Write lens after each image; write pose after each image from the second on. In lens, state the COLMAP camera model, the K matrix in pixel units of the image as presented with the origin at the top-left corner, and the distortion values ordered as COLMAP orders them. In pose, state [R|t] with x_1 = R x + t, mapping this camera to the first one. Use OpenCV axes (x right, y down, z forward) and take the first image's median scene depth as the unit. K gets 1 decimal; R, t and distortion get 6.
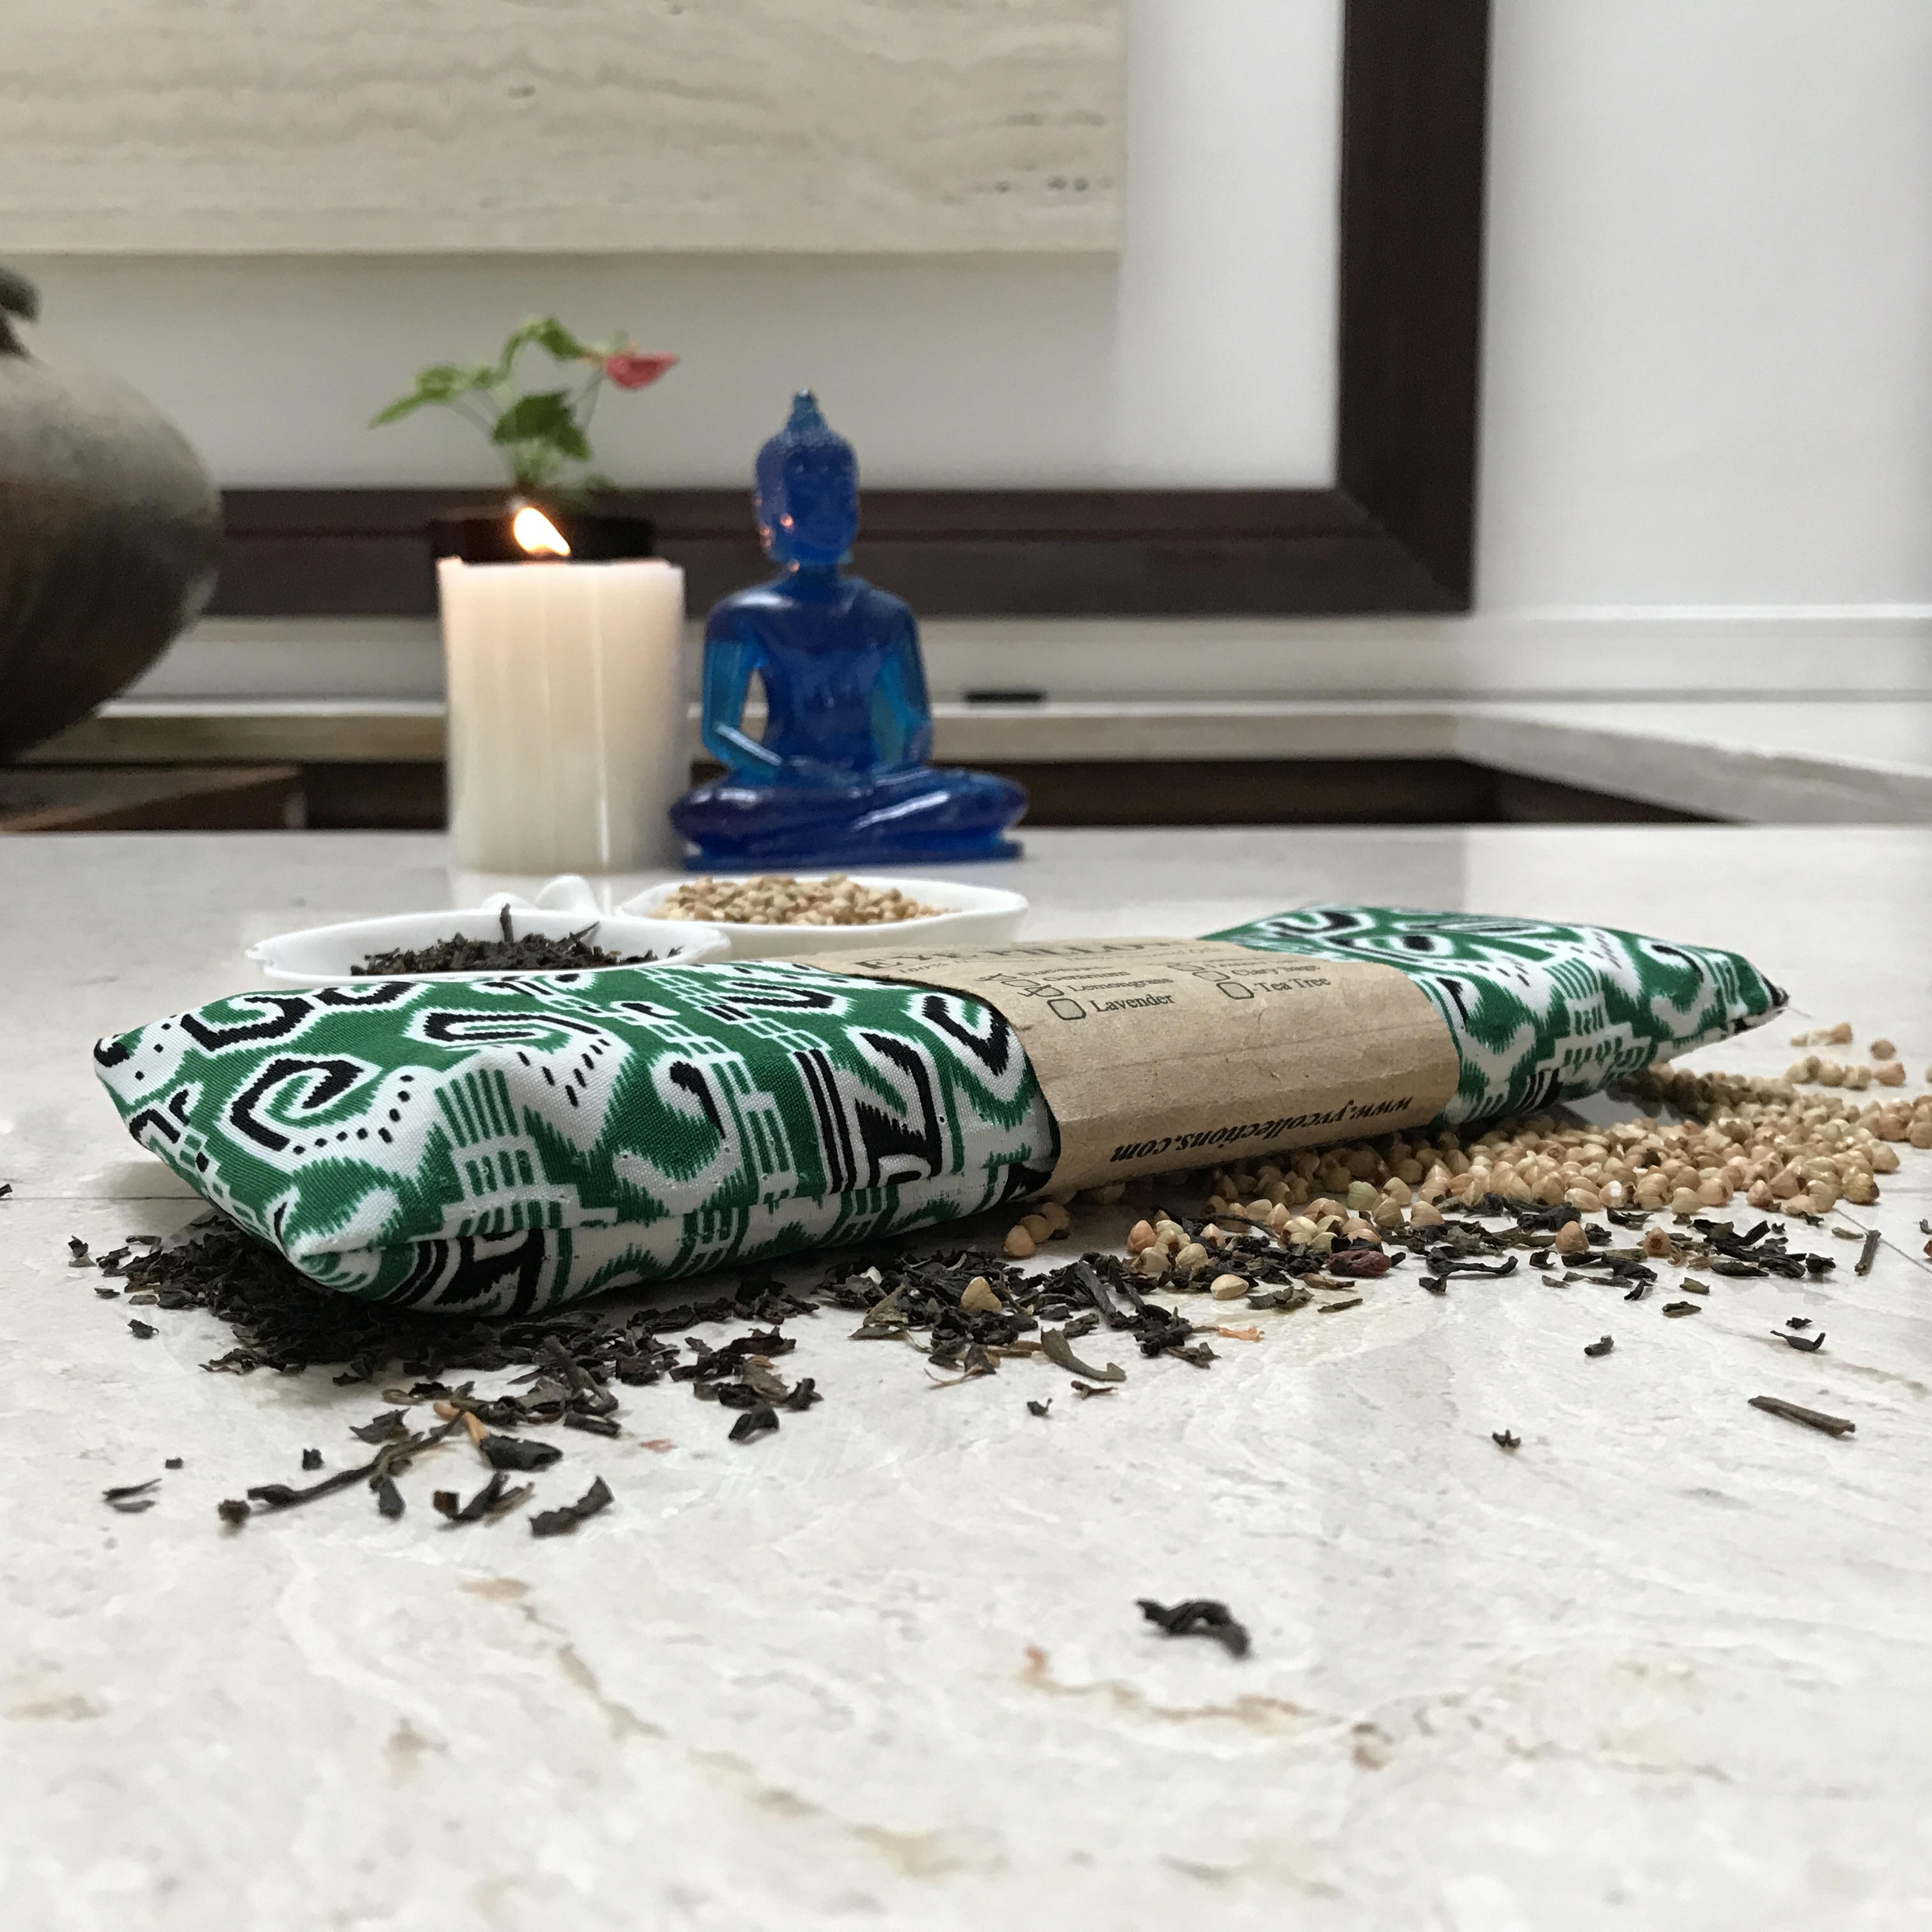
lens RADIAL K [[2068.9, 0, 967.8], [0, 2068.9, 967.6], [0, 0, 1]] dist [-0.056425, 0.000000]
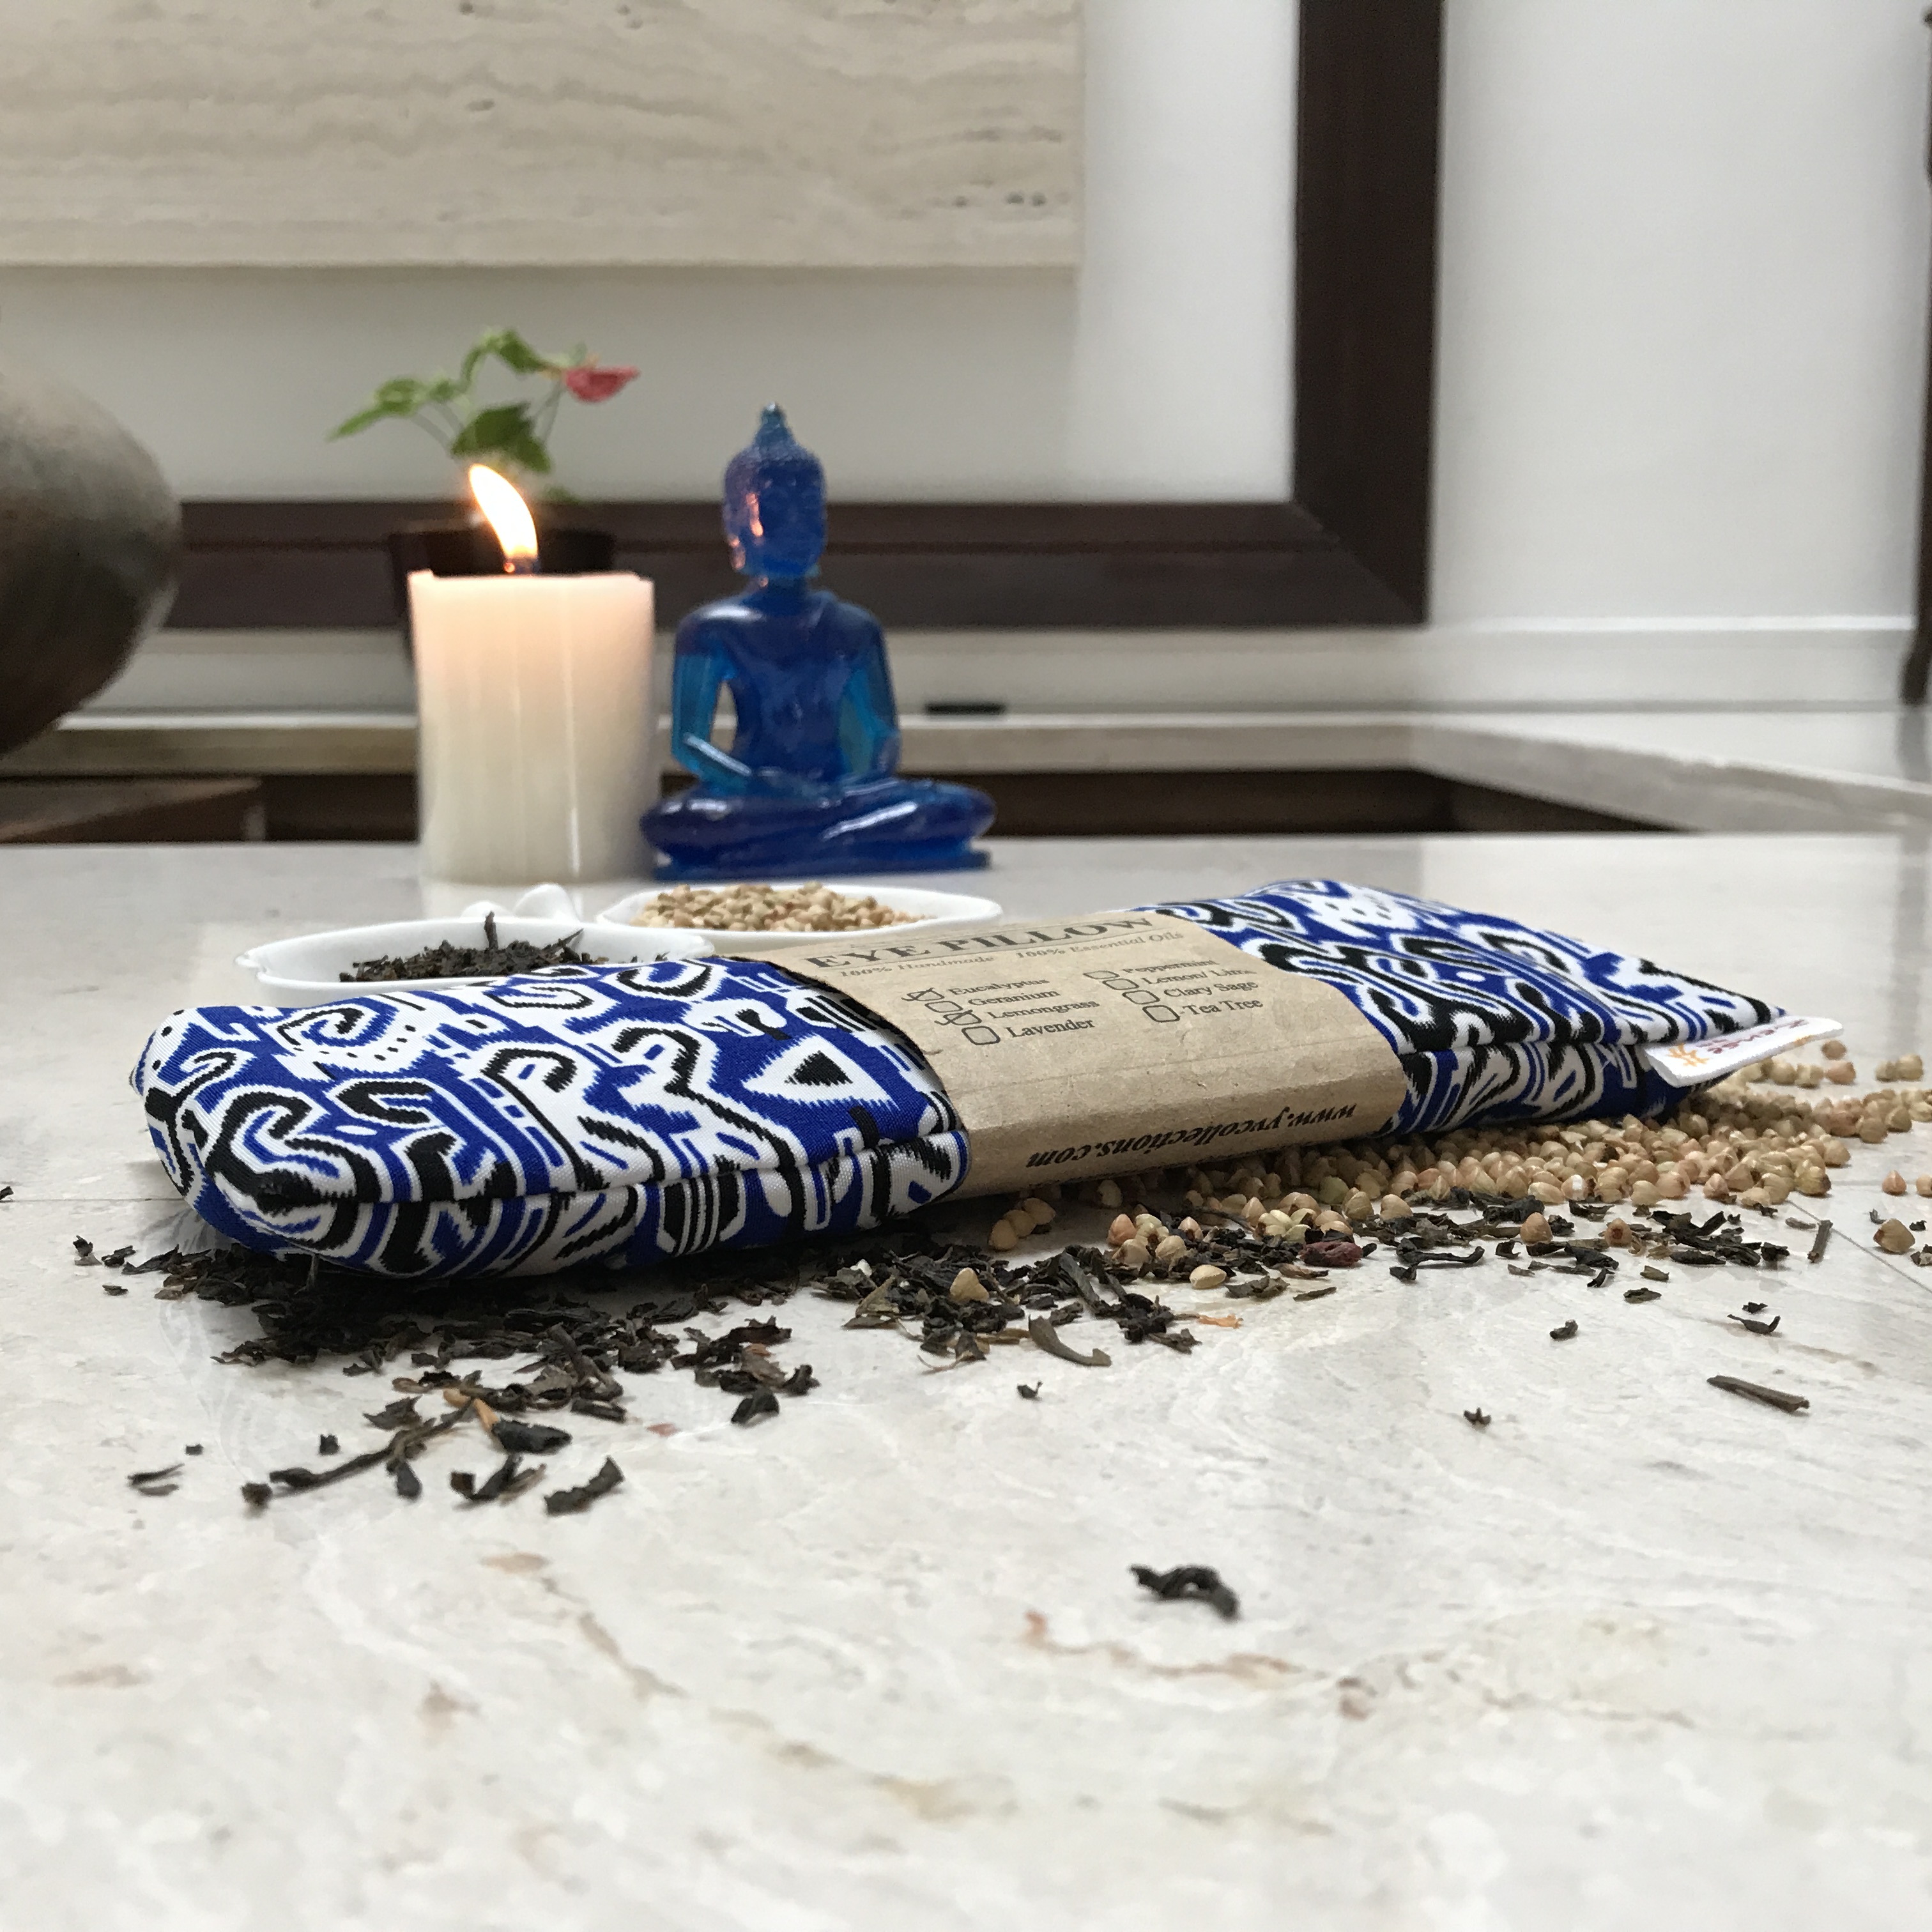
lens RADIAL K [[2068.9, 0, 969.0], [0, 2068.9, 967.7], [0, 0, 1]] dist [-0.056425, 0.000000]
pose [[0.999773, -0.003272, 0.021059, -0.013907], [0.003391, 0.999978, -0.005619, 0.004892], [-0.021040, 0.005689, 0.999762, -0.032597]]
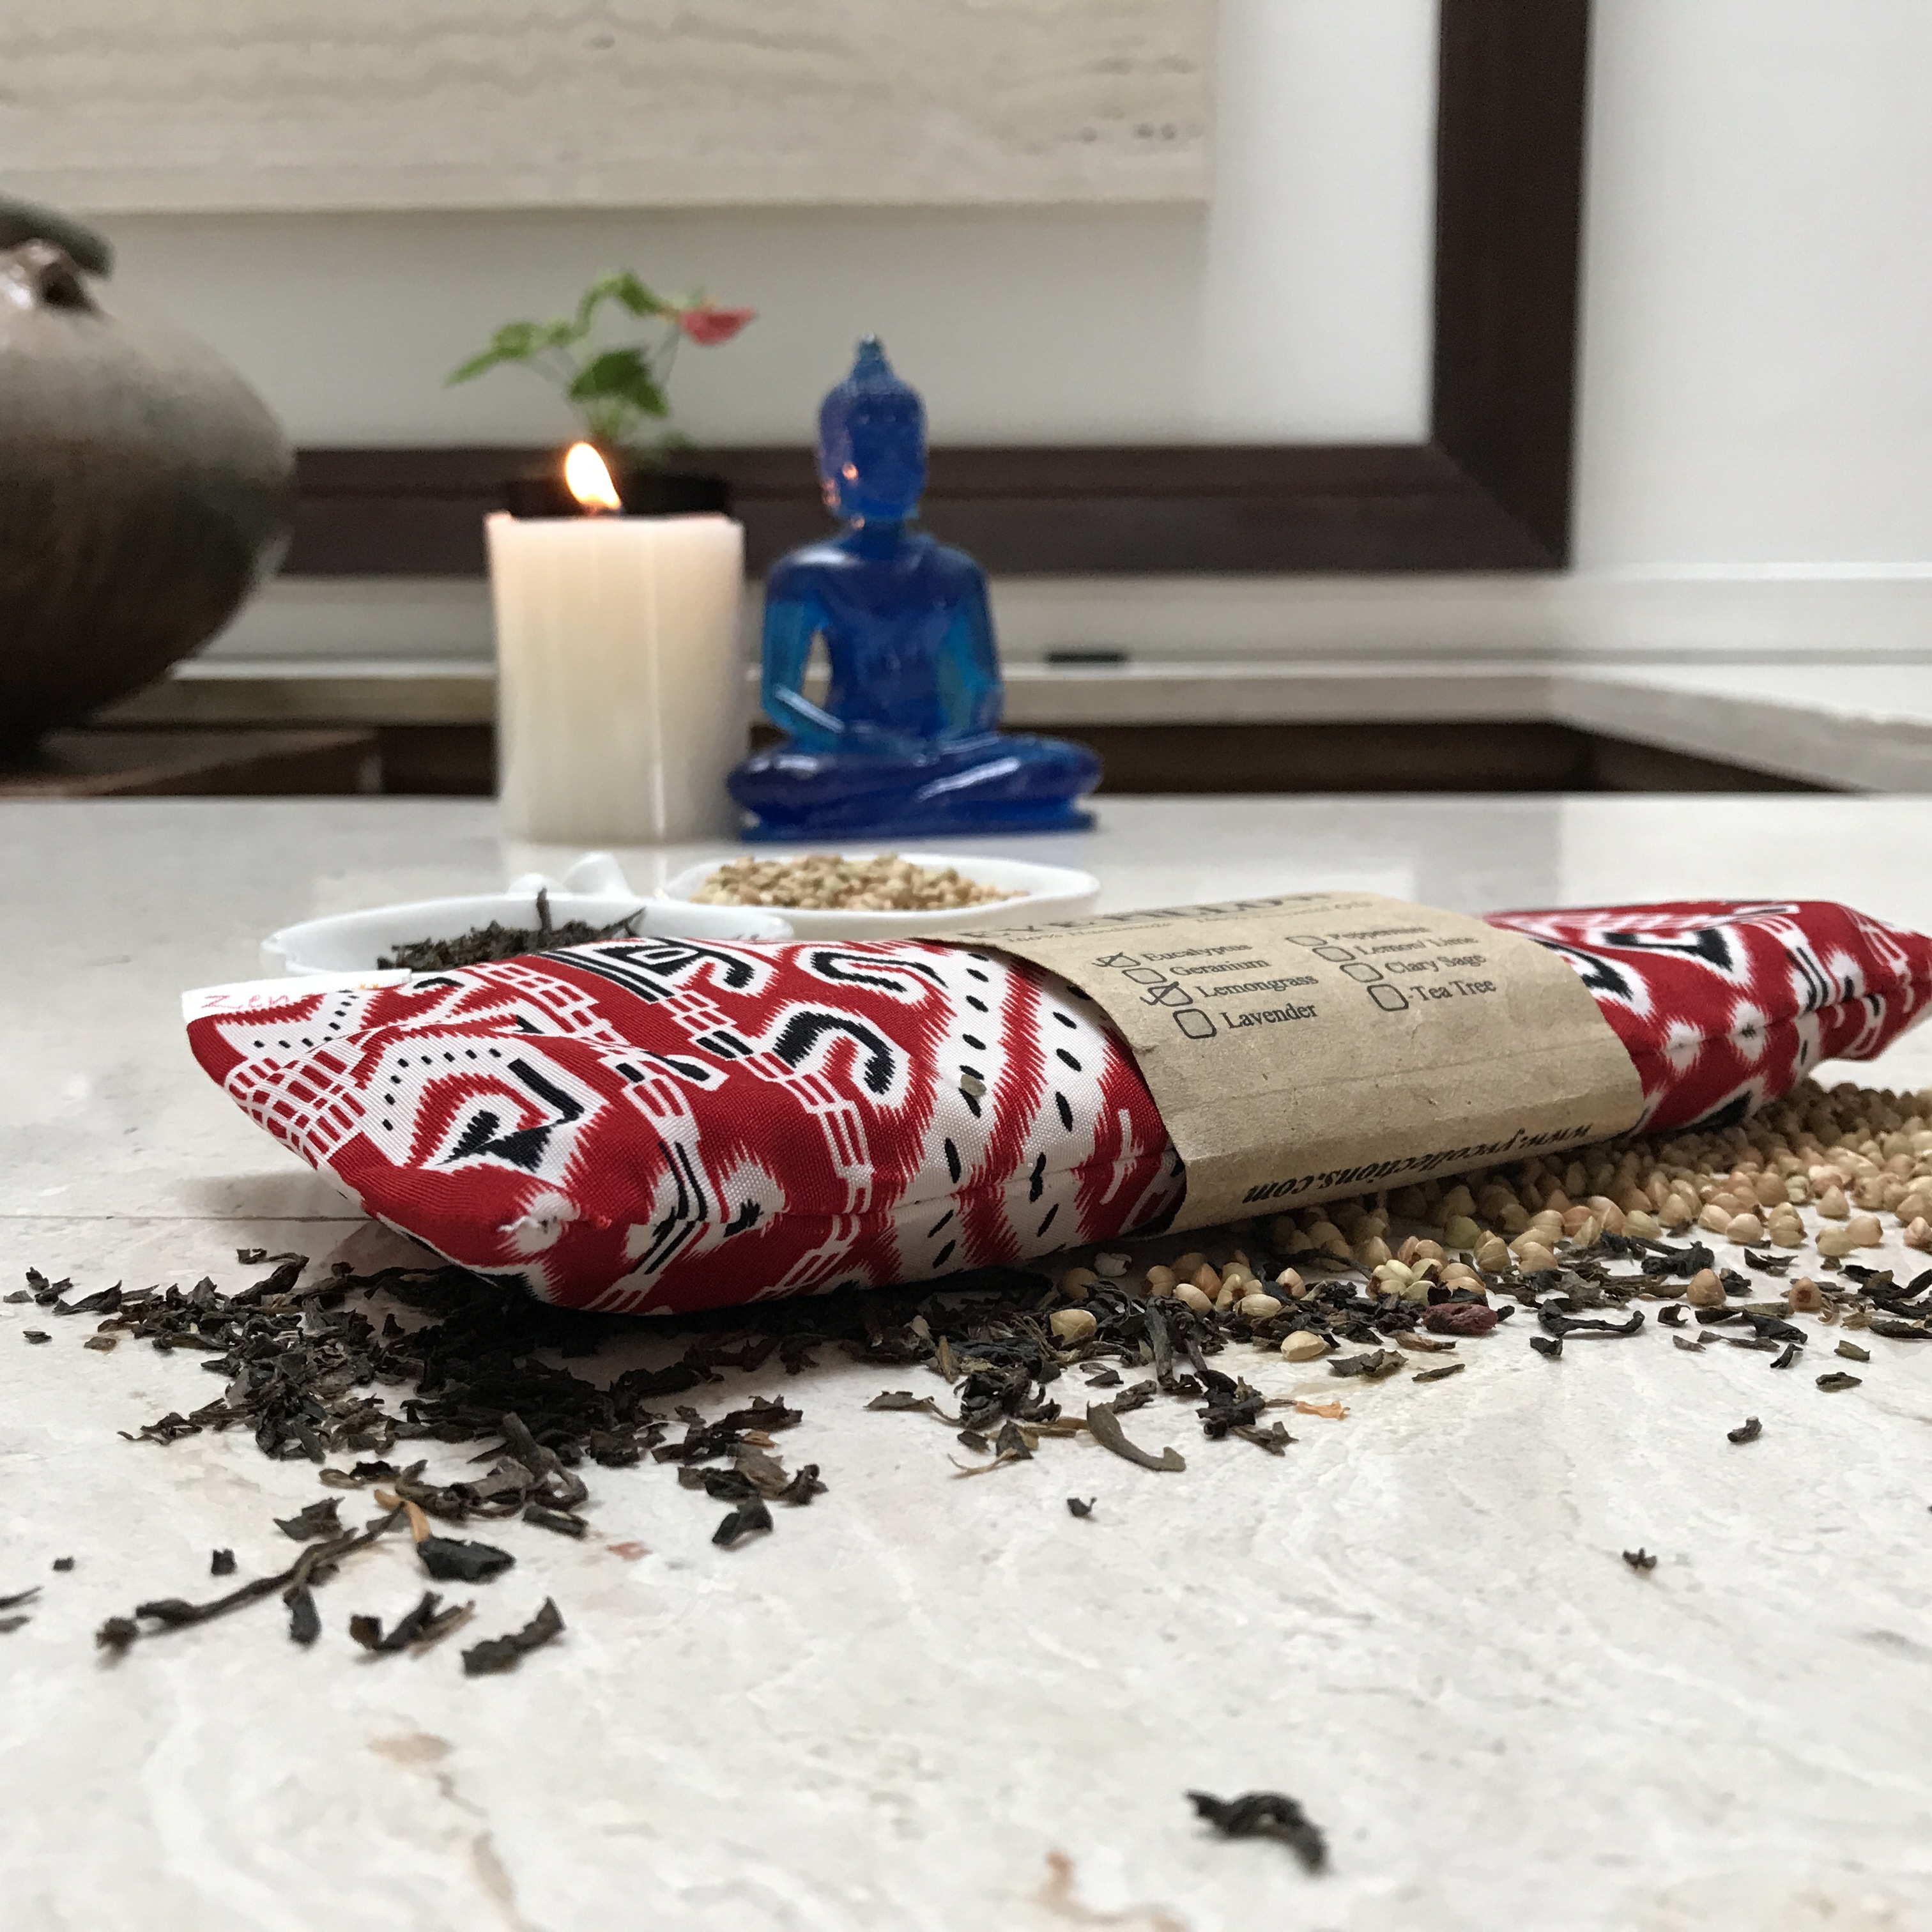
lens RADIAL K [[2068.9, 0, 962.7], [0, 2068.9, 967.7], [0, 0, 1]] dist [-0.056425, 0.000000]
pose [[0.999051, 0.006205, -0.043123, 0.017492], [-0.005387, 0.999804, 0.019053, -0.019526], [0.043233, -0.018803, 0.998888, 0.130350]]
